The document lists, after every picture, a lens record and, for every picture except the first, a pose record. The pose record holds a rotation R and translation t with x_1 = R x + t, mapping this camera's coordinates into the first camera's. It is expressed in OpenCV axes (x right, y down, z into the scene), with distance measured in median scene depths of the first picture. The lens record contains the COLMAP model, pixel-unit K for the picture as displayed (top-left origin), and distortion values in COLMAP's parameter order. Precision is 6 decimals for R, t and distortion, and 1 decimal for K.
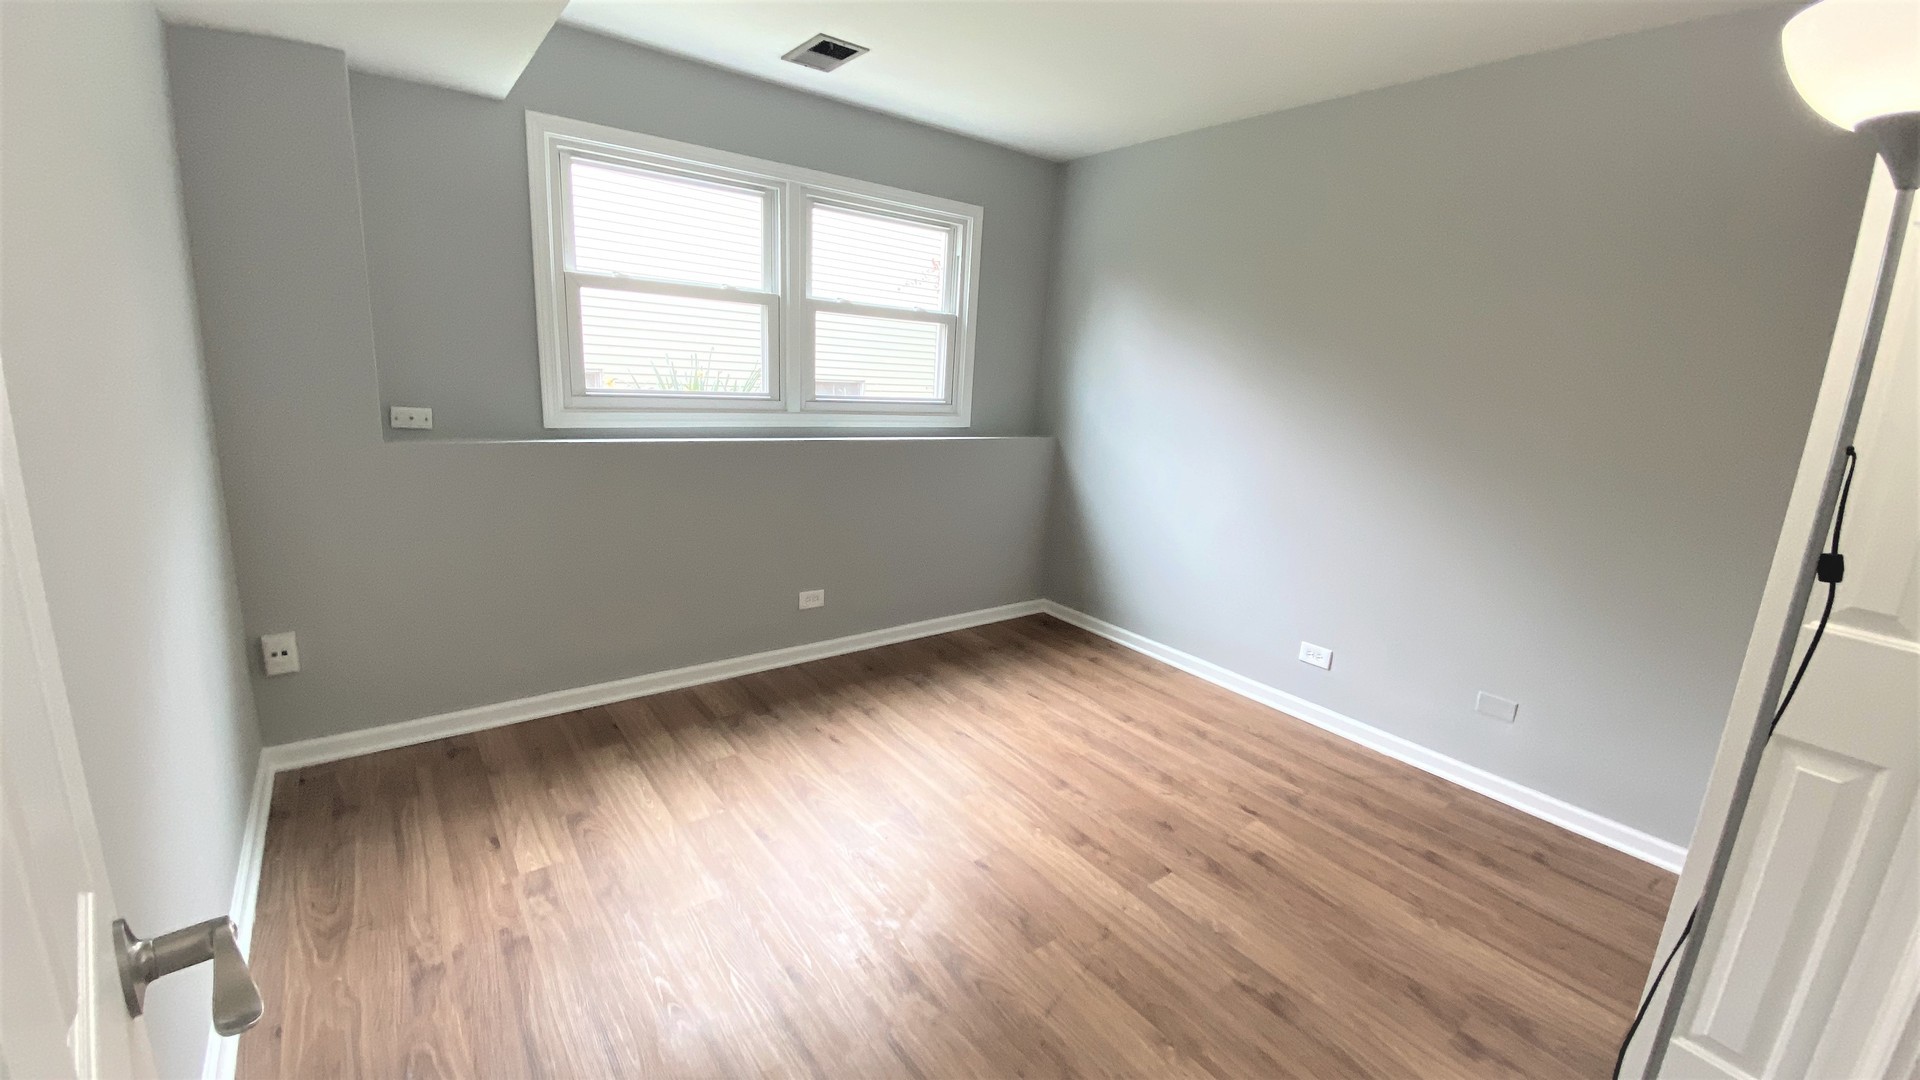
lens RADIAL K [[795.3, 0, 968.9], [0, 795.3, 550.4], [0, 0, 1]] dist [0.003215, 0.000021]
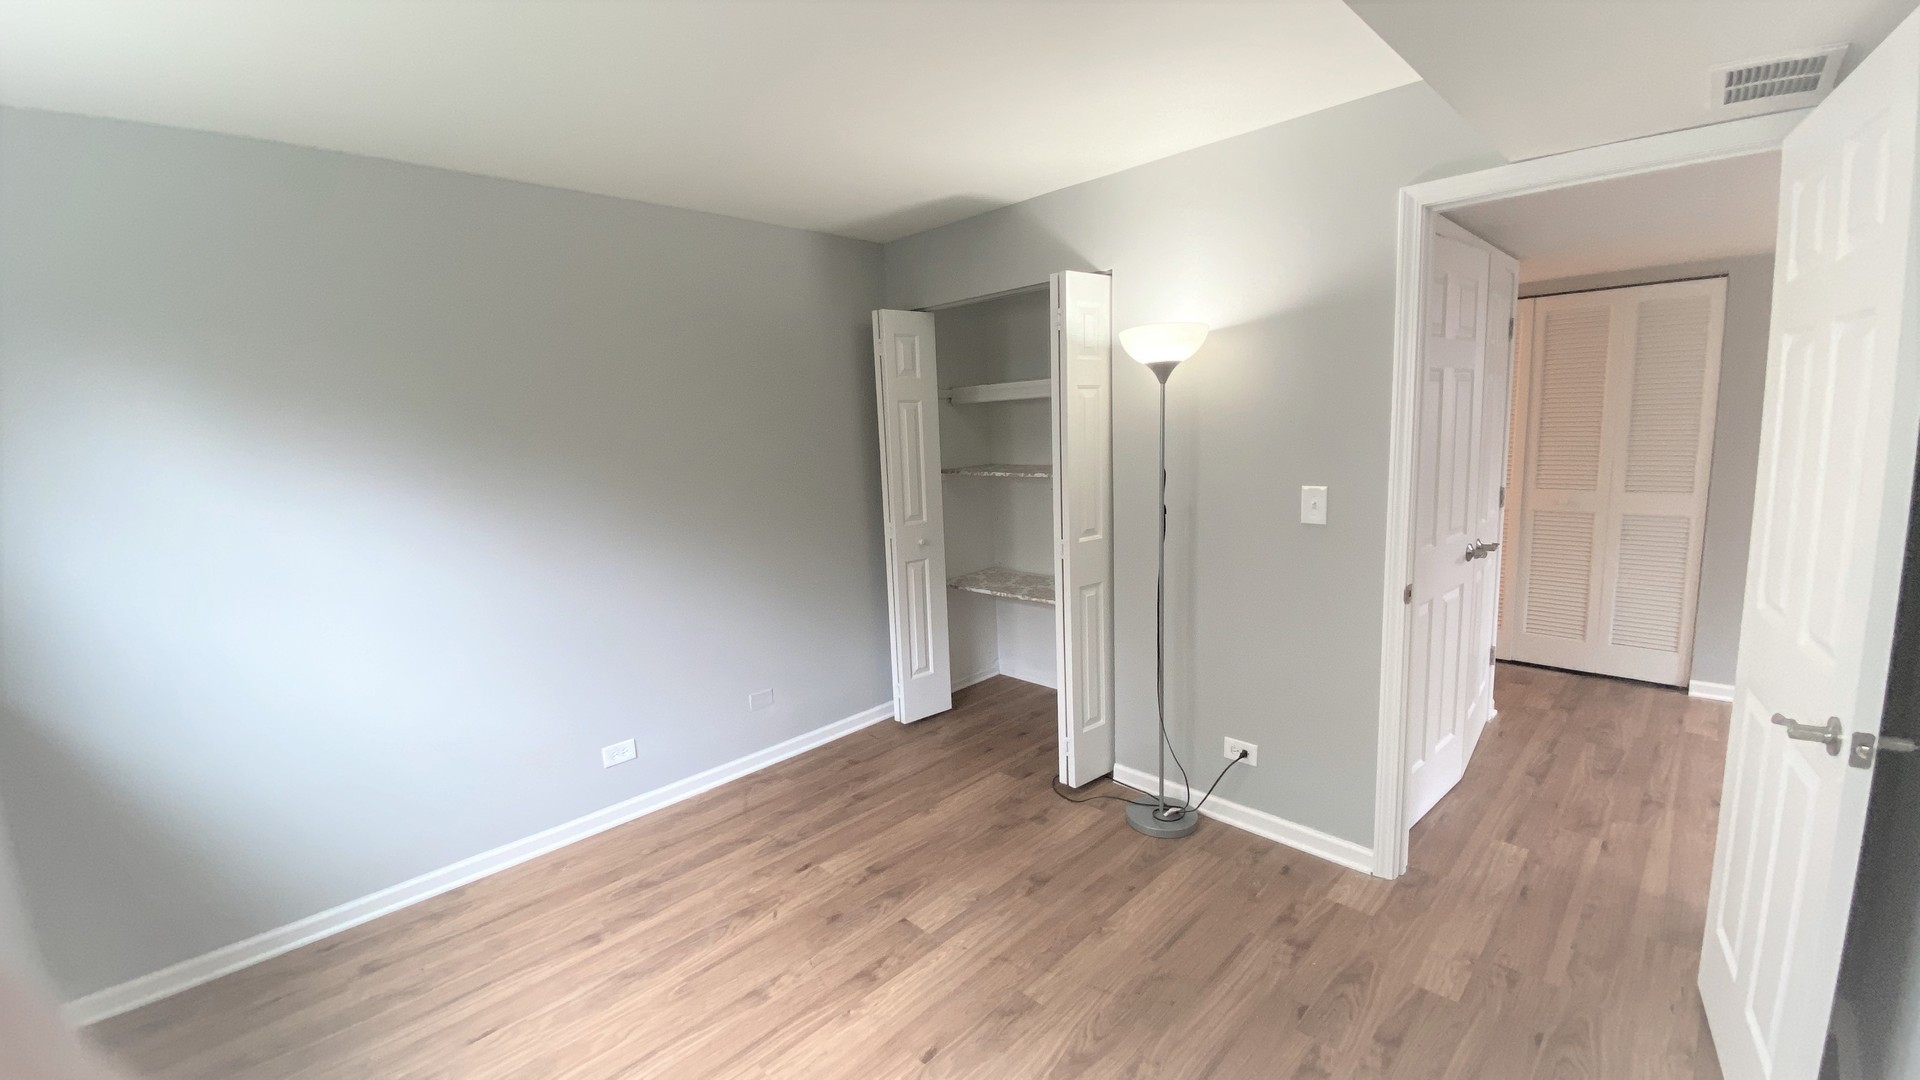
lens RADIAL K [[766.6, 0, 970.5], [0, 766.6, 532.9], [0, 0, 1]] dist [0.014228, -0.014299]
pose [[-0.150136, -0.194478, 0.969349, -0.592320], [0.256294, 0.939289, 0.228143, -0.273311], [-0.954868, 0.282690, -0.091177, 0.745647]]
